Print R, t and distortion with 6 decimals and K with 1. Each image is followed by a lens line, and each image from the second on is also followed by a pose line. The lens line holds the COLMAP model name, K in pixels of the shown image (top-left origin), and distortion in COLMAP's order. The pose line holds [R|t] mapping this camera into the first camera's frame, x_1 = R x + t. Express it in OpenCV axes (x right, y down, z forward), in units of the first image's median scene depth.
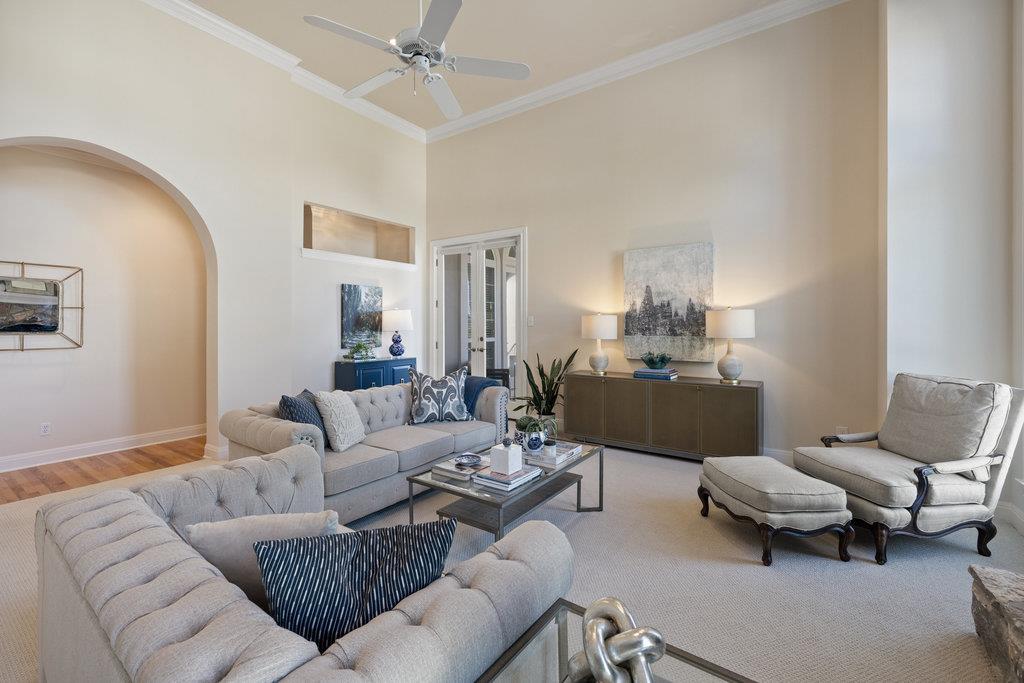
lens RADIAL K [[438.8, 0, 505.3], [0, 438.8, 326.6], [0, 0, 1]] dist [-0.000208, -0.000055]
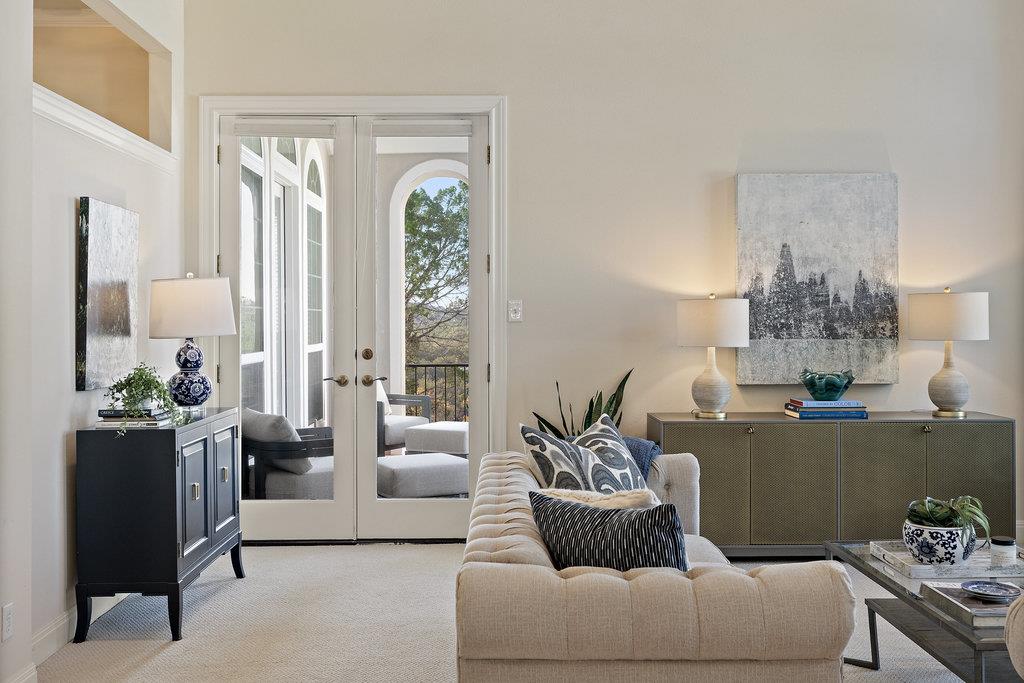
lens RADIAL K [[987.1, 0, 509.8], [0, 987.1, 336.1], [0, 0, 1]] dist [0.005172, 0.000000]
pose [[0.810919, -0.010146, 0.585071, -0.649484], [0.004402, 0.999927, 0.011238, 0.002478], [-0.585142, -0.006538, 0.810904, 0.236214]]
